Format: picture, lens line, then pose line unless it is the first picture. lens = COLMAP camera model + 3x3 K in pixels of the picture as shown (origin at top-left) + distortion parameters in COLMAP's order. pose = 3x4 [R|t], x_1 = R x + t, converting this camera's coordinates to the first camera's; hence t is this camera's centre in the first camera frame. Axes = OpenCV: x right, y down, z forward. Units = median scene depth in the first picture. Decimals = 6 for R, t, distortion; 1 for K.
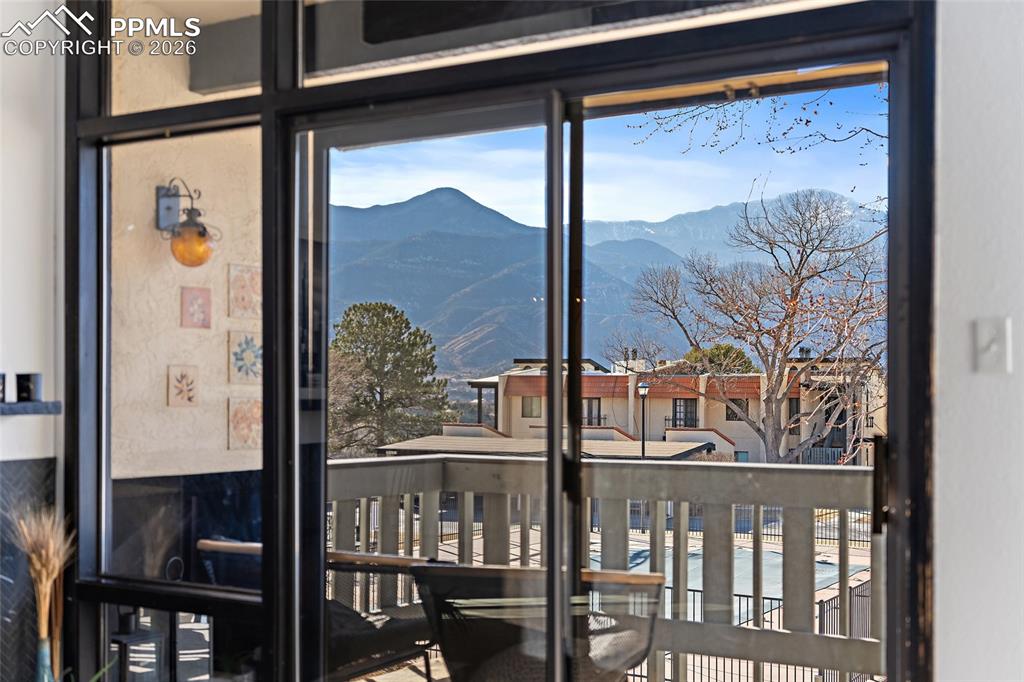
lens RADIAL K [[1313.0, 0, 508.8], [0, 1313.0, 379.6], [0, 0, 1]] dist [0.015568, 0.000000]
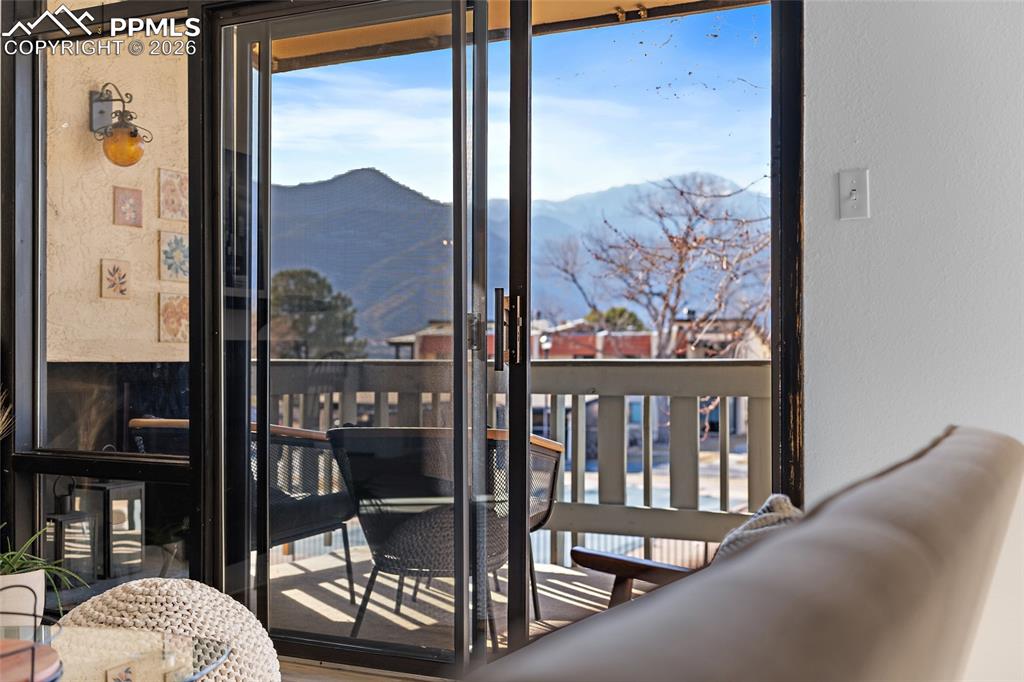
lens RADIAL K [[1198.0, 0, 510.8], [0, 1198.0, 338.9], [0, 0, 1]] dist [0.004684, 0.000000]
pose [[0.997381, -0.001752, 0.072306, 0.002166], [0.002021, 0.999991, -0.003651, 0.055310], [-0.072299, 0.003788, 0.997376, 0.004614]]
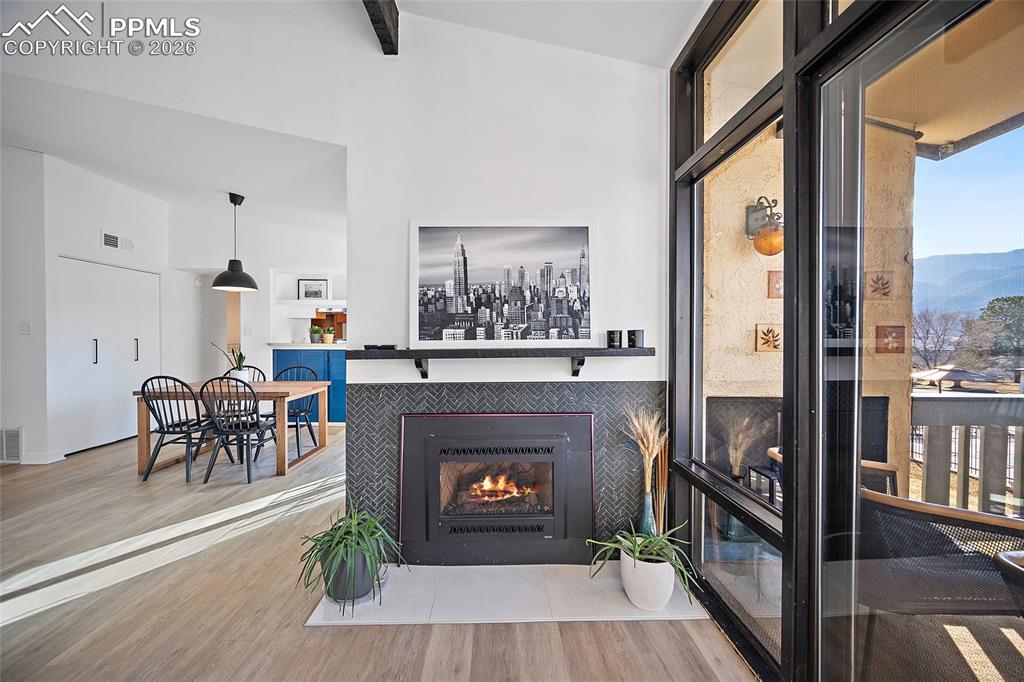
lens RADIAL K [[403.3, 0, 507.2], [0, 403.3, 344.0], [0, 0, 1]] dist [-0.001797, -0.000081]
pose [[0.539006, 0.008049, -0.842263, -0.022661], [0.006870, 0.999879, 0.013952, 0.003380], [0.842274, -0.013307, 0.538886, 0.483536]]
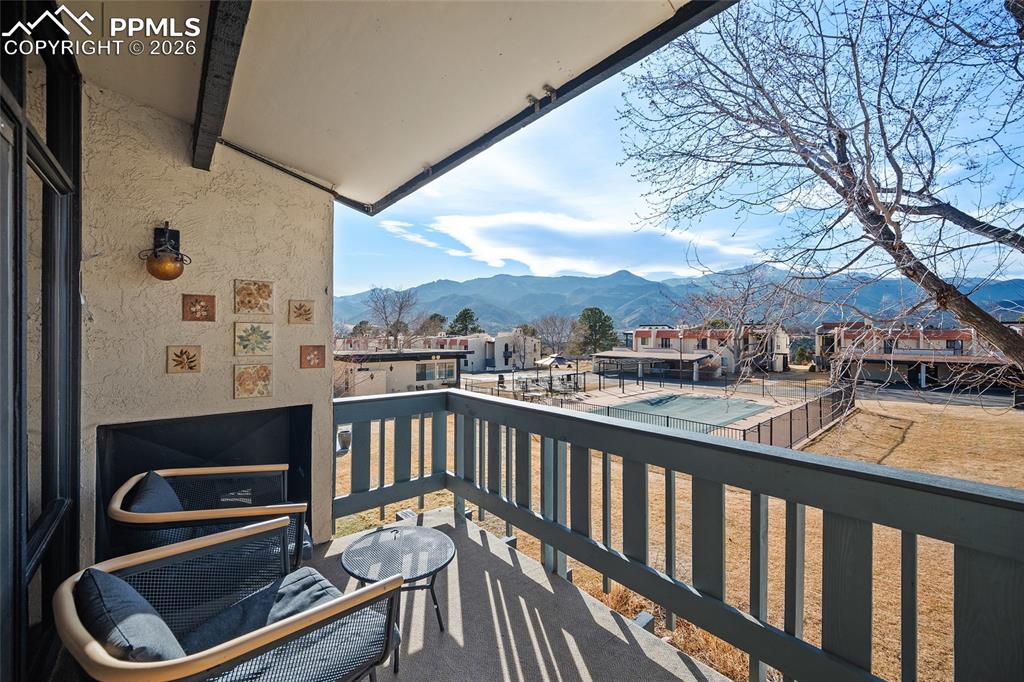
lens RADIAL K [[403.3, 0, 509.7], [0, 403.3, 333.2], [0, 0, 1]] dist [-0.001797, -0.000081]
pose [[0.947725, -0.003770, -0.319066, 0.249177], [0.005112, 0.999981, 0.003367, -0.023995], [0.319047, -0.004822, 0.947727, 0.650034]]
